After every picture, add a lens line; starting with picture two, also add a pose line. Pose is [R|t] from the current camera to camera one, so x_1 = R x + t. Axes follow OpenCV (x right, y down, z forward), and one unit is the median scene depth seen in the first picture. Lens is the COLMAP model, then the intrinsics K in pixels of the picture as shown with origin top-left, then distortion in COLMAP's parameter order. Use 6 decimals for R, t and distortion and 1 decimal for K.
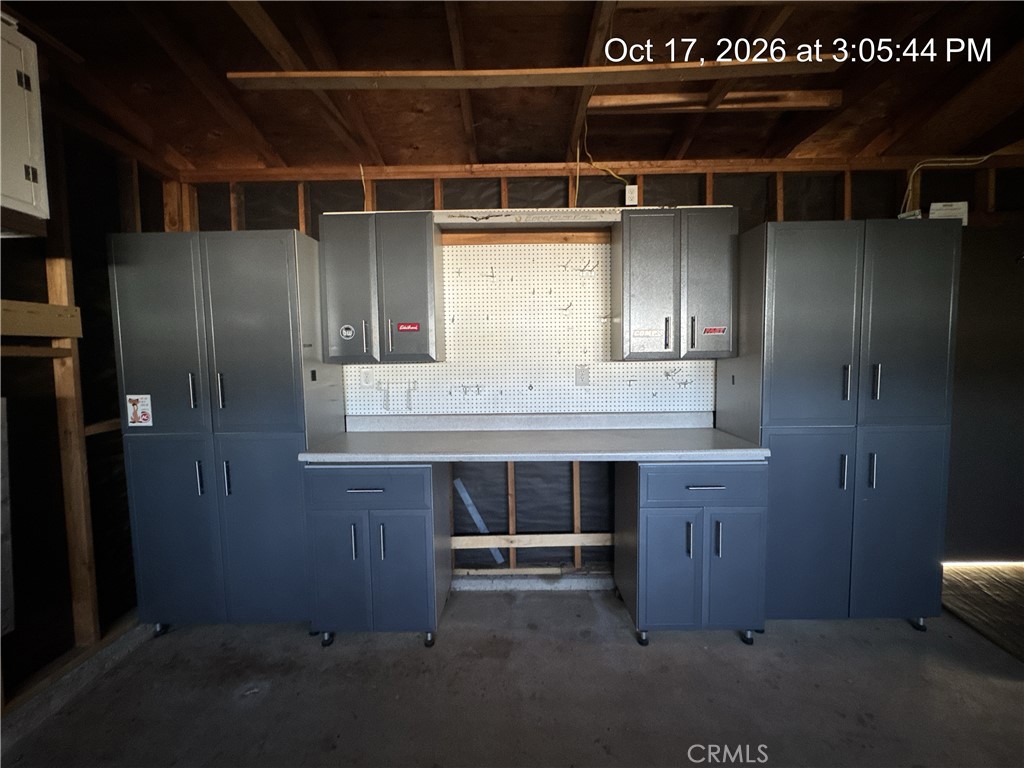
lens RADIAL K [[450.6, 0, 513.8], [0, 450.6, 386.3], [0, 0, 1]] dist [-0.001323, -0.000101]
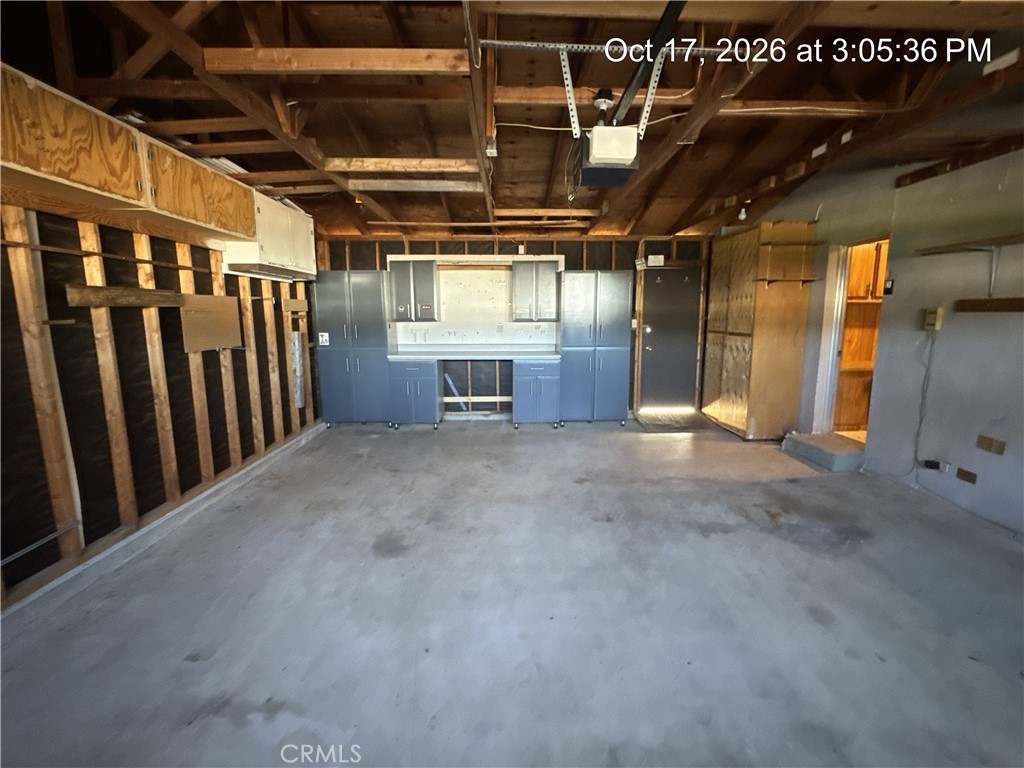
lens RADIAL K [[450.6, 0, 510.5], [0, 450.6, 382.2], [0, 0, 1]] dist [-0.001323, -0.000101]
pose [[0.999492, 0.007220, 0.031039, 0.138996], [-0.009714, 0.996670, 0.080960, 0.067026], [-0.030351, -0.081221, 0.996234, -1.360368]]
